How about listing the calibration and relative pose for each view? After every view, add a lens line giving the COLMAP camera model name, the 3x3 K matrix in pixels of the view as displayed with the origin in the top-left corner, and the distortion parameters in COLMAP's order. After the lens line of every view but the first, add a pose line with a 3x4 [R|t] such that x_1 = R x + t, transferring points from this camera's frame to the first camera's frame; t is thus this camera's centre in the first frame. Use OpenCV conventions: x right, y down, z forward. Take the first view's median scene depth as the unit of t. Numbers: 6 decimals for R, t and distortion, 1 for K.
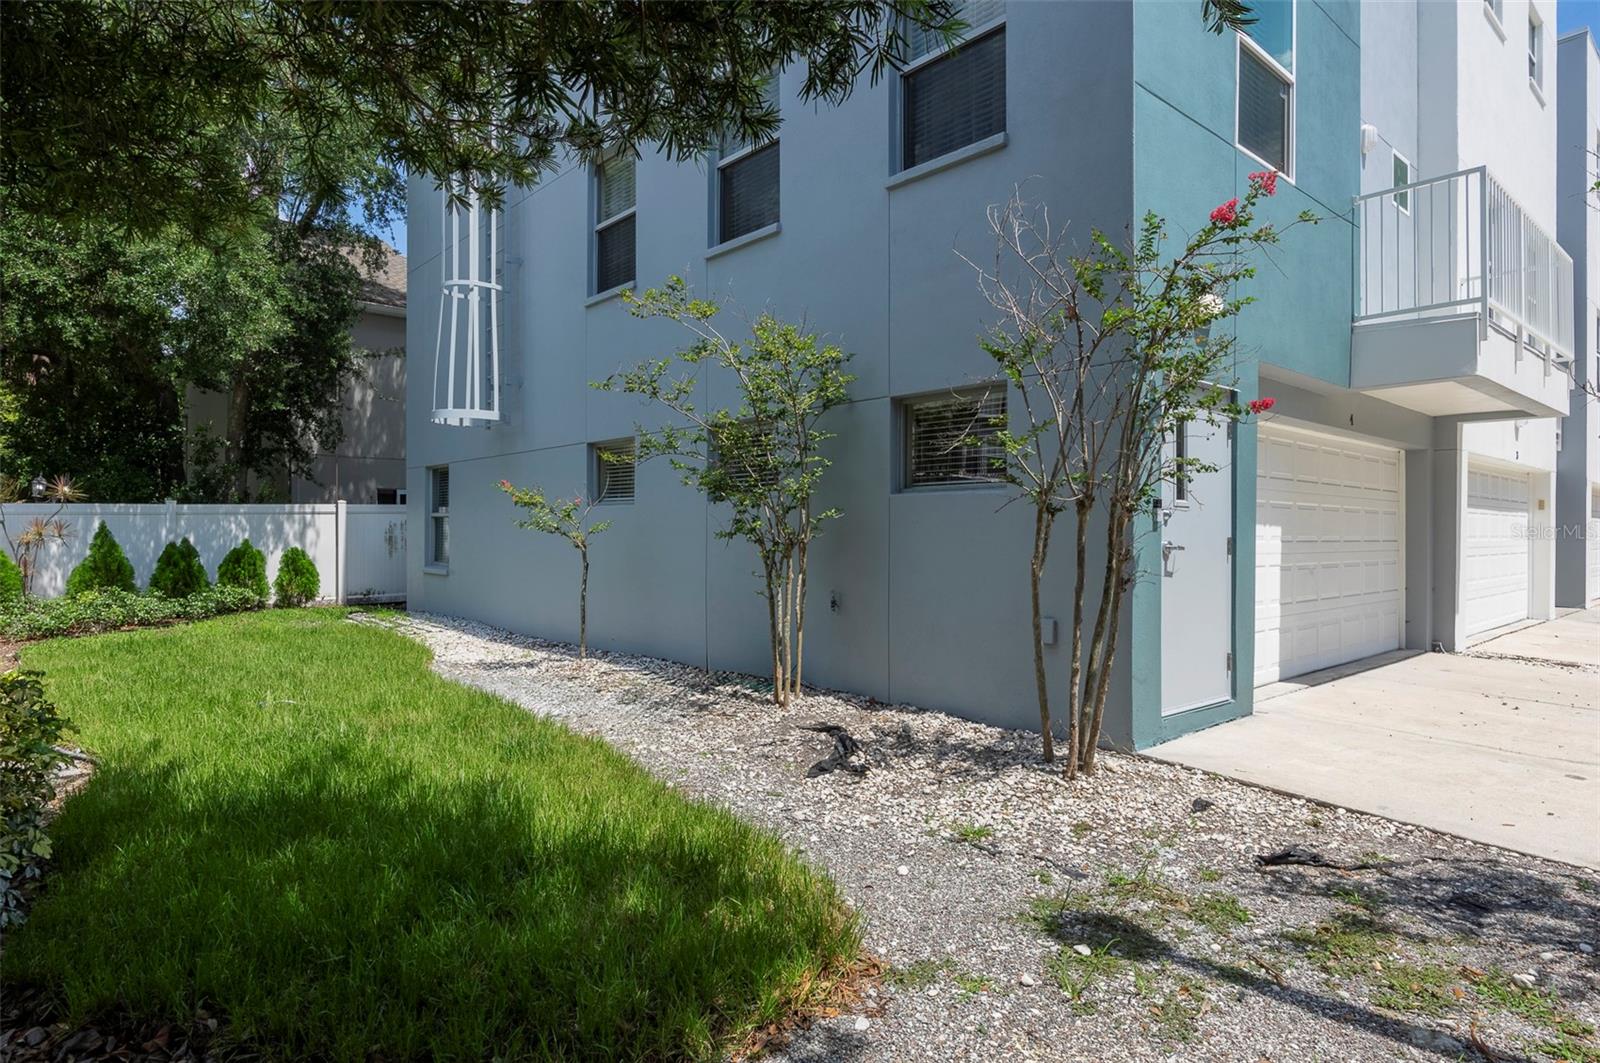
lens RADIAL K [[879.3, 0, 799.6], [0, 879.3, 522.8], [0, 0, 1]] dist [0.000346, -0.000568]
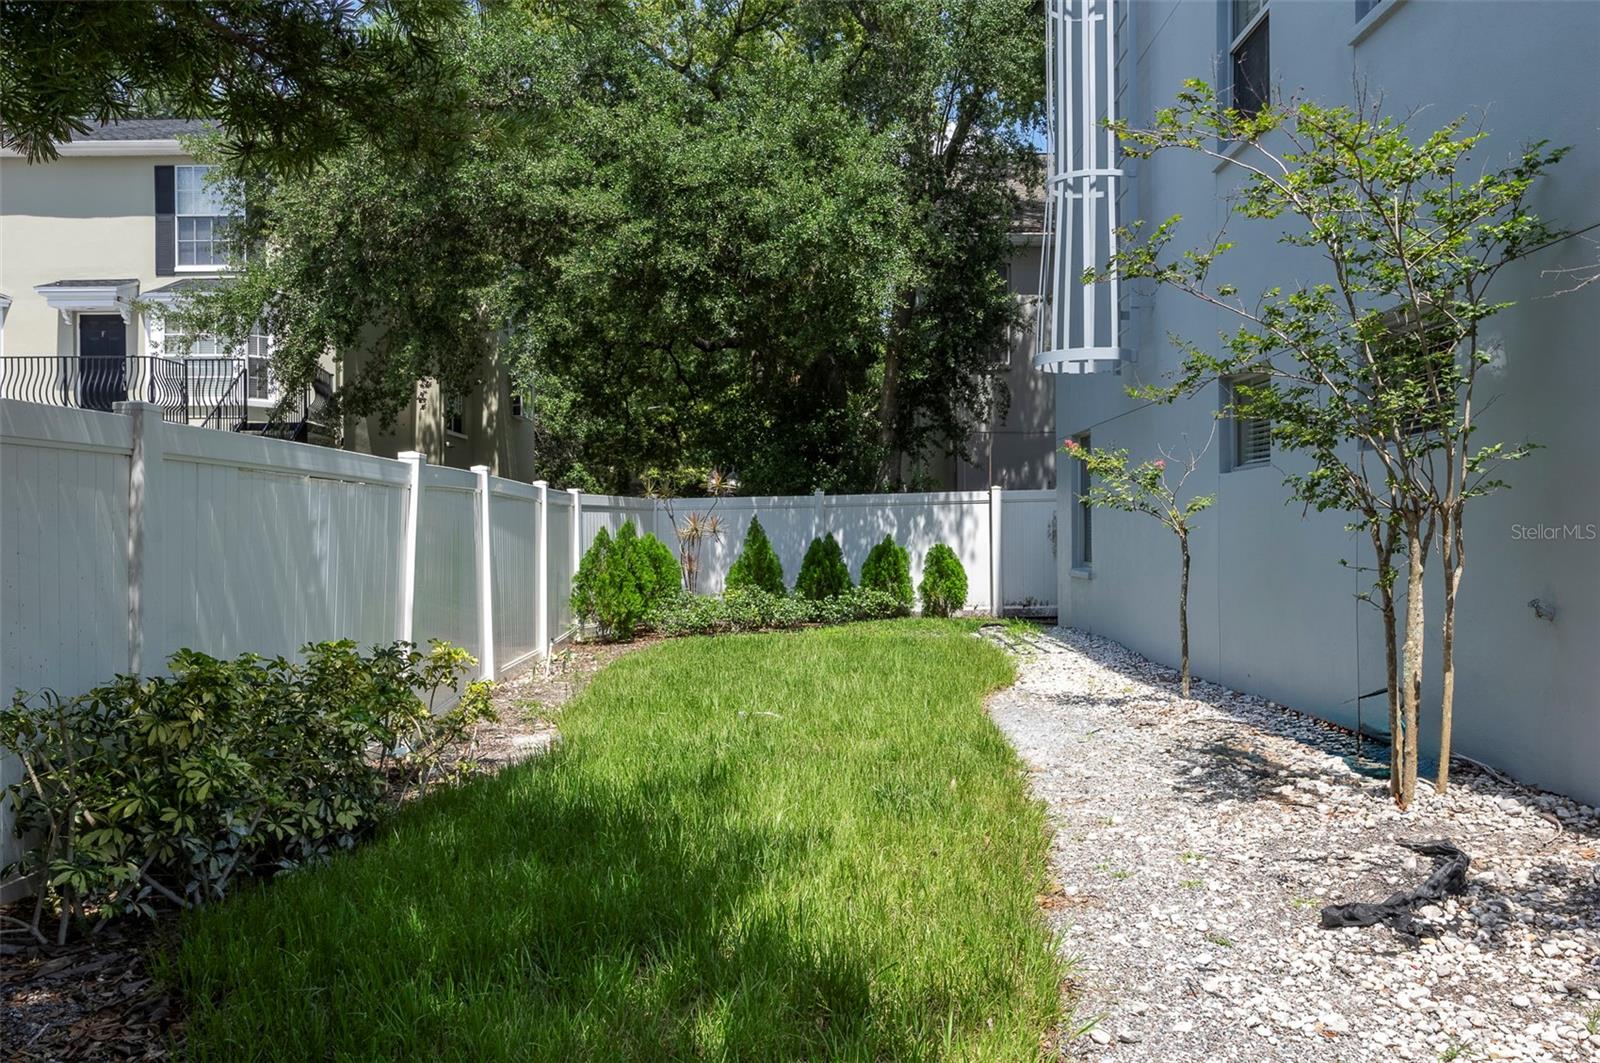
lens RADIAL K [[1209.2, 0, 798.2], [0, 1209.2, 535.0], [0, 0, 1]] dist [0.009783, -0.001811]
pose [[0.746799, -0.007010, -0.665013, 0.100321], [0.014286, 0.999883, 0.005503, 0.014367], [0.664897, -0.013610, 0.746811, 0.085384]]
